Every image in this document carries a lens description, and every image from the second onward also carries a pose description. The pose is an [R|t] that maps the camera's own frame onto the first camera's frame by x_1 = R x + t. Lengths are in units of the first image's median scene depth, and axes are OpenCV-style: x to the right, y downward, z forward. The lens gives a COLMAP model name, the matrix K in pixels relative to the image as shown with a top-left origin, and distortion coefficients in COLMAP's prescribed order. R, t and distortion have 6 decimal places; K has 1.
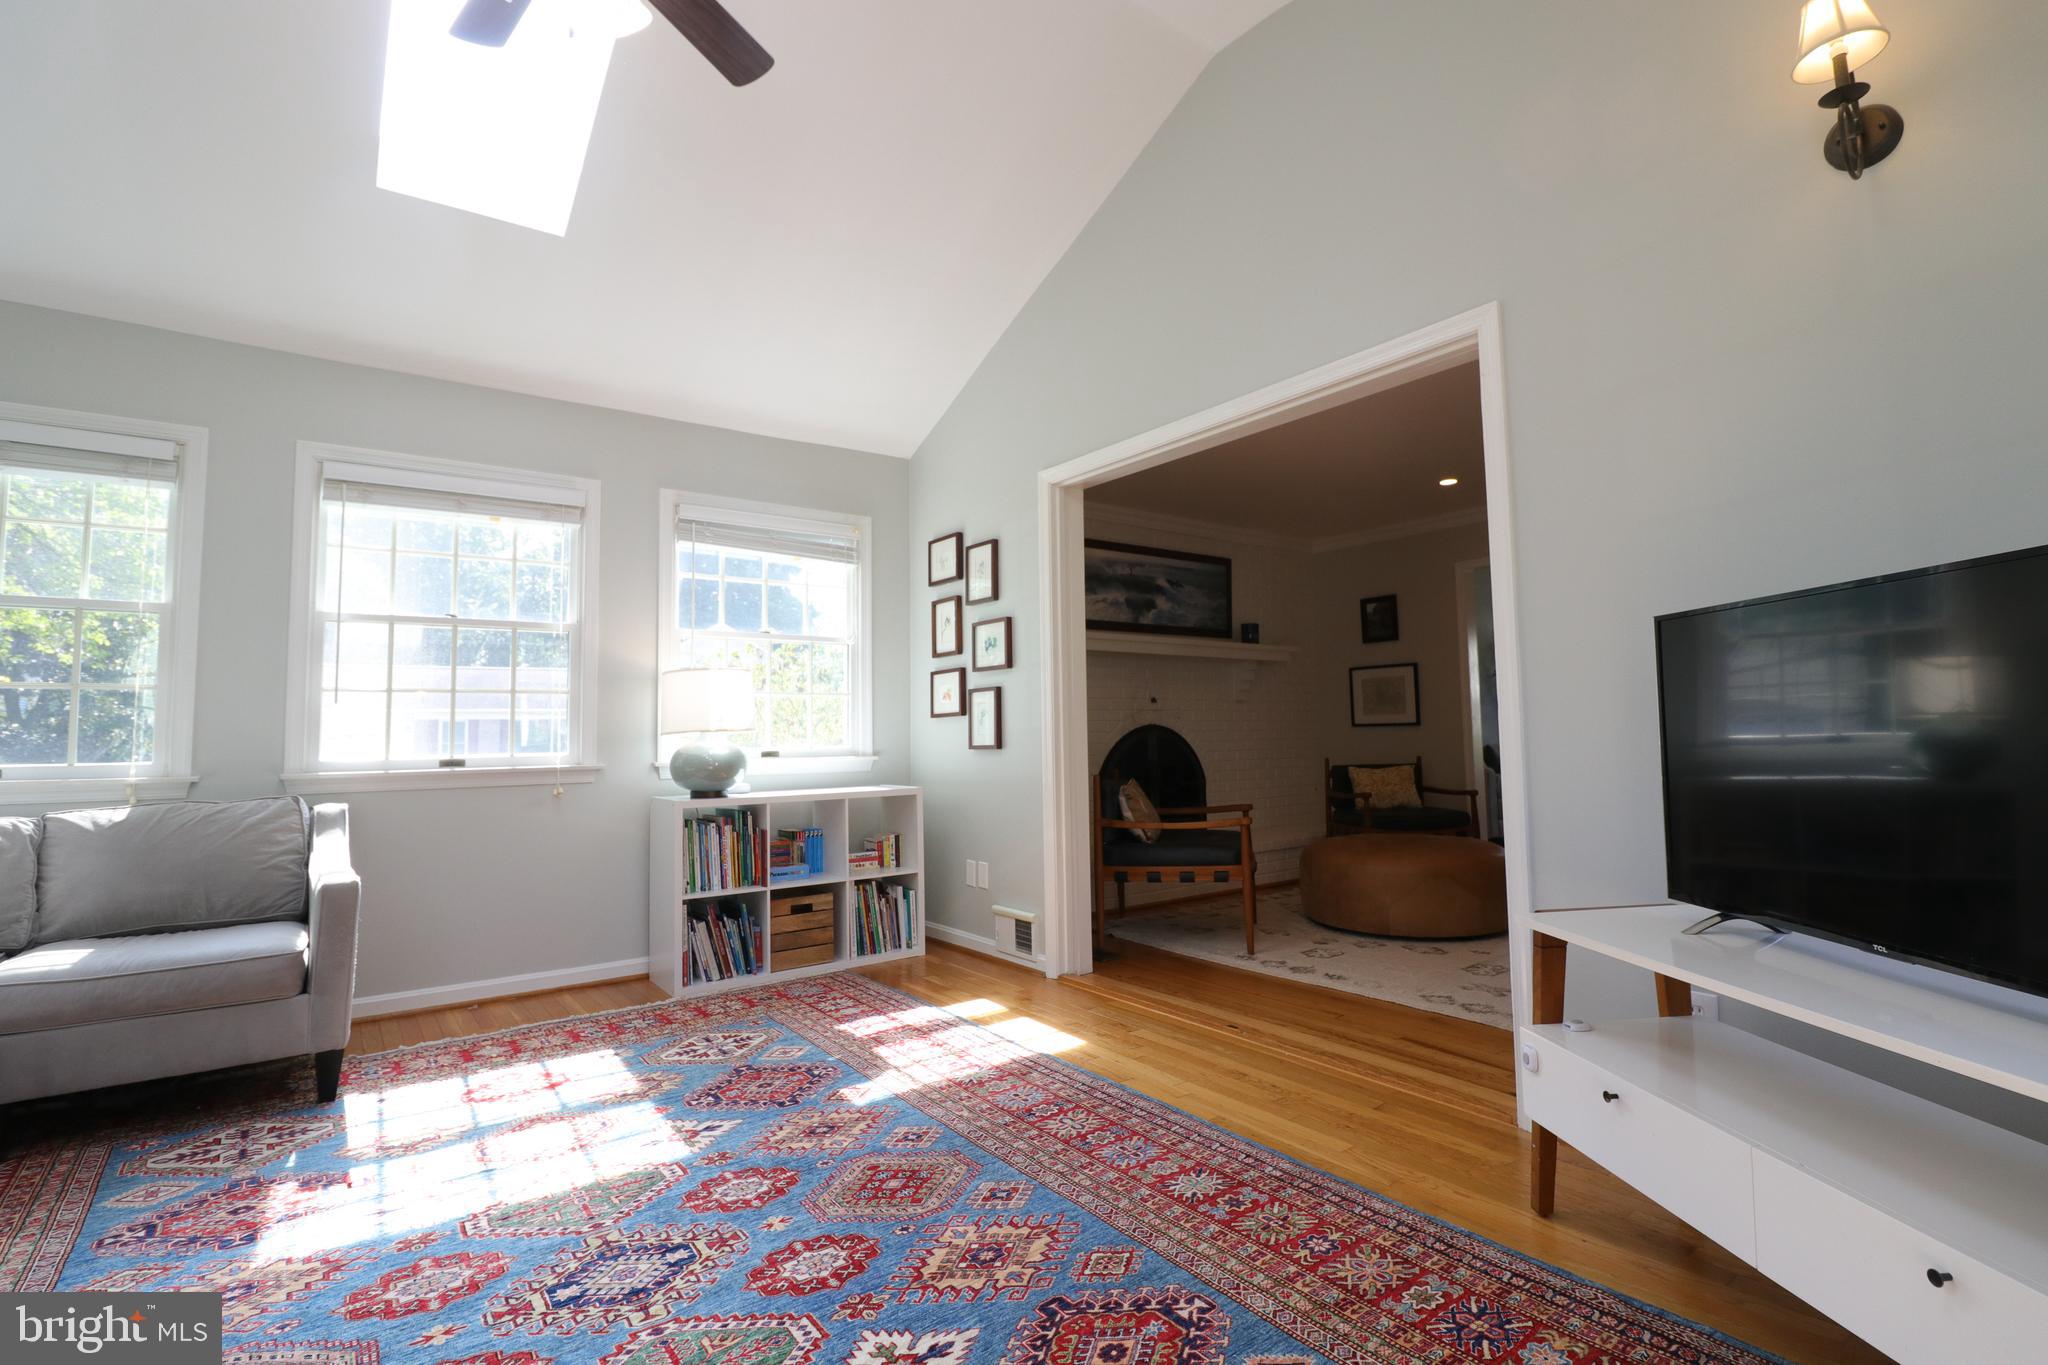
lens RADIAL K [[947.6, 0, 1017.5], [0, 947.6, 653.5], [0, 0, 1]] dist [-0.020102, -0.001470]
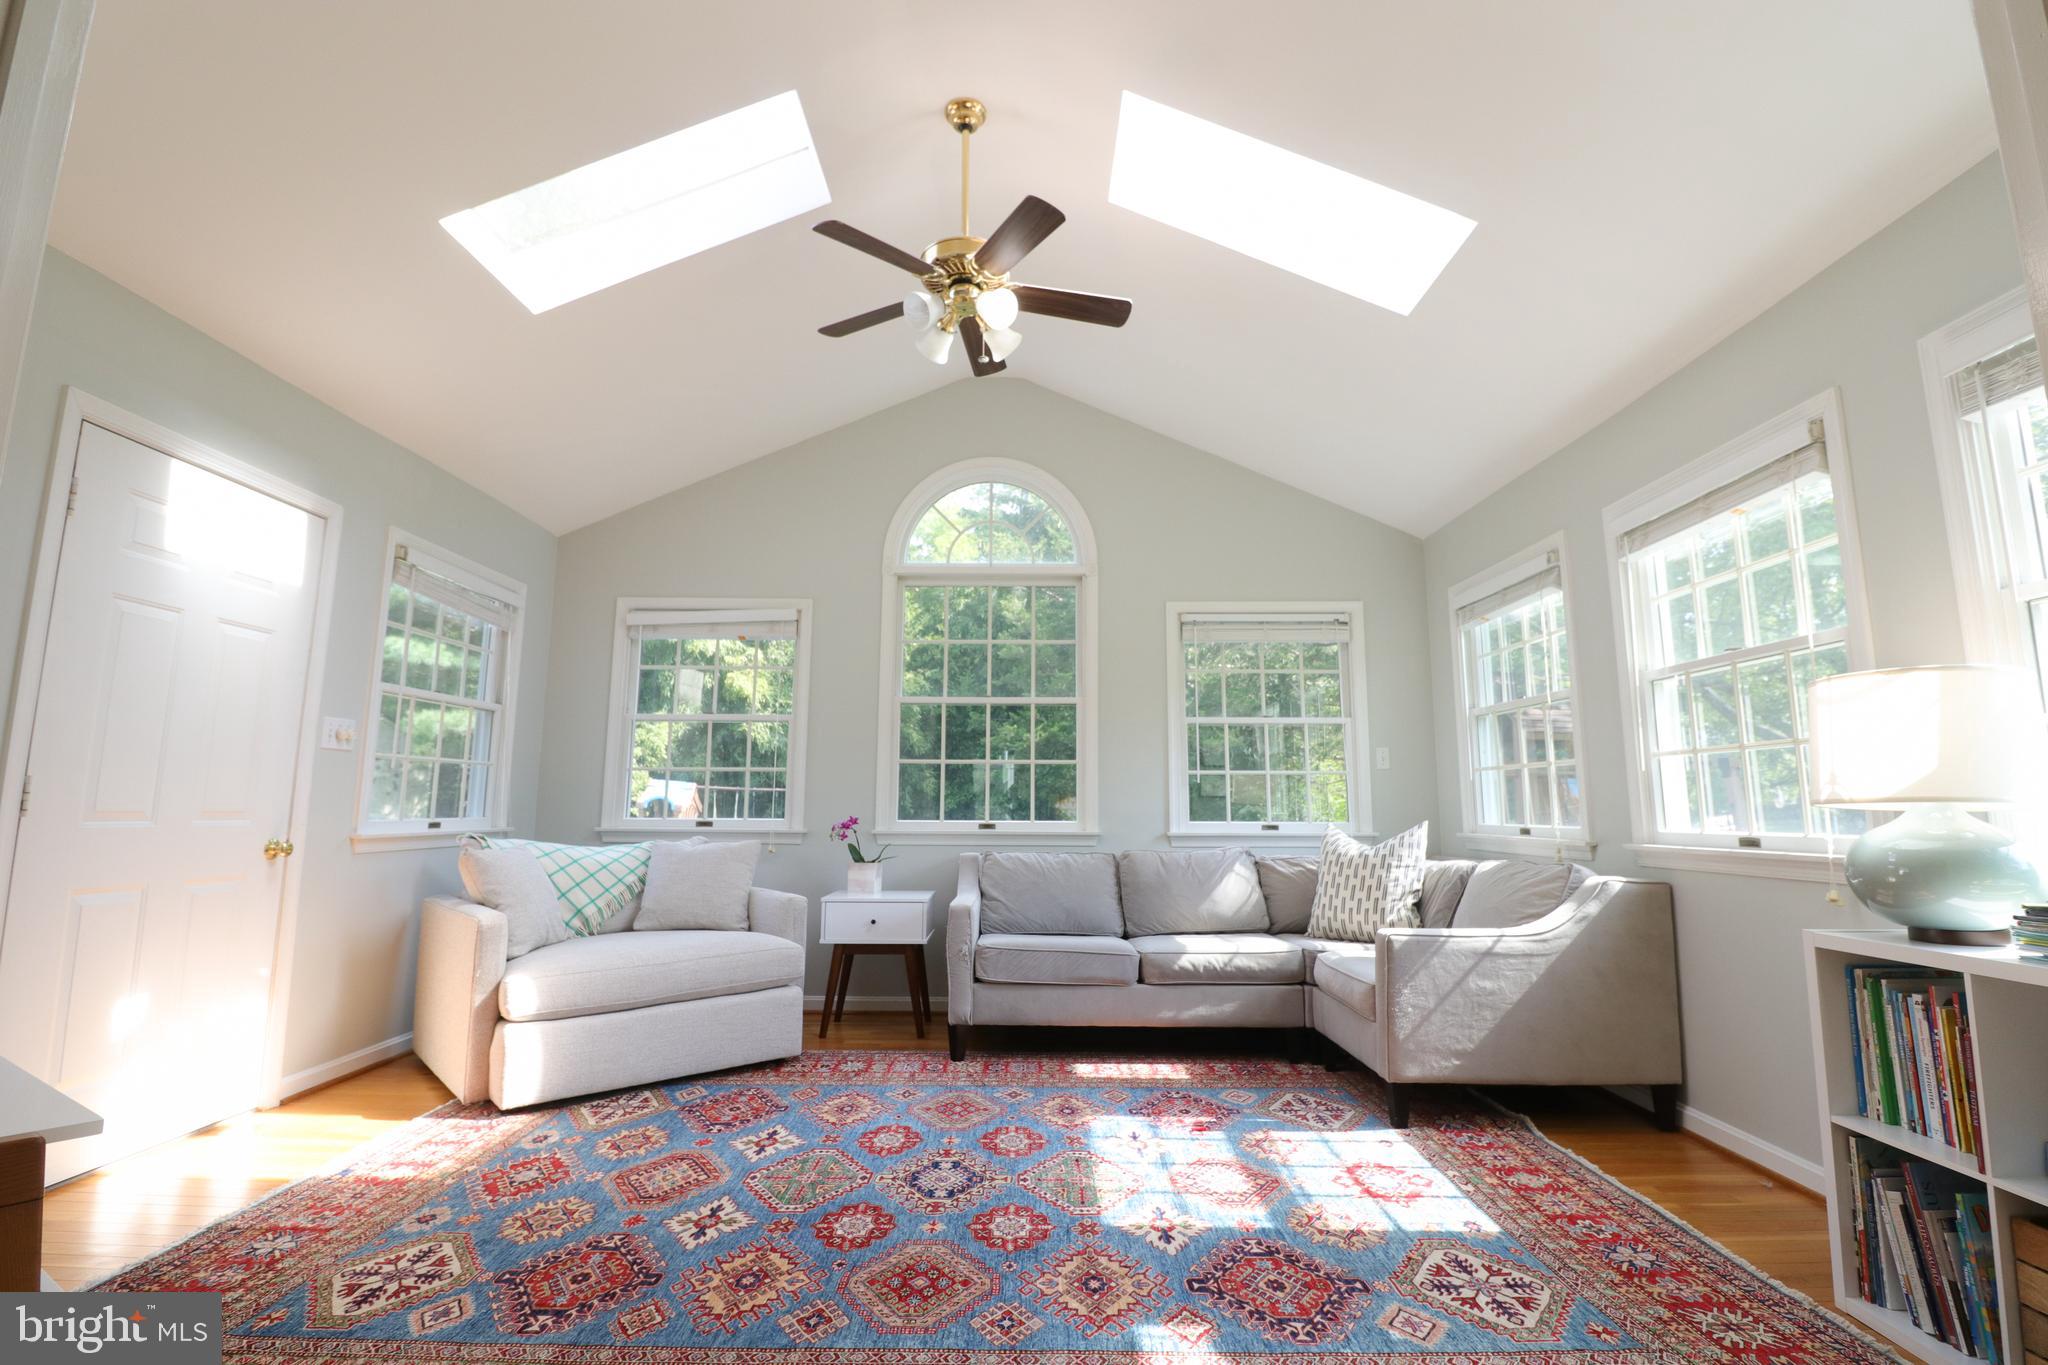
lens RADIAL K [[947.6, 0, 1032.0], [0, 947.6, 650.5], [0, 0, 1]] dist [-0.020102, -0.001470]
pose [[-0.588968, -0.117309, -0.799597, 0.395779], [0.067576, 0.978795, -0.193375, 0.078147], [0.805326, -0.167925, -0.568552, 1.077215]]
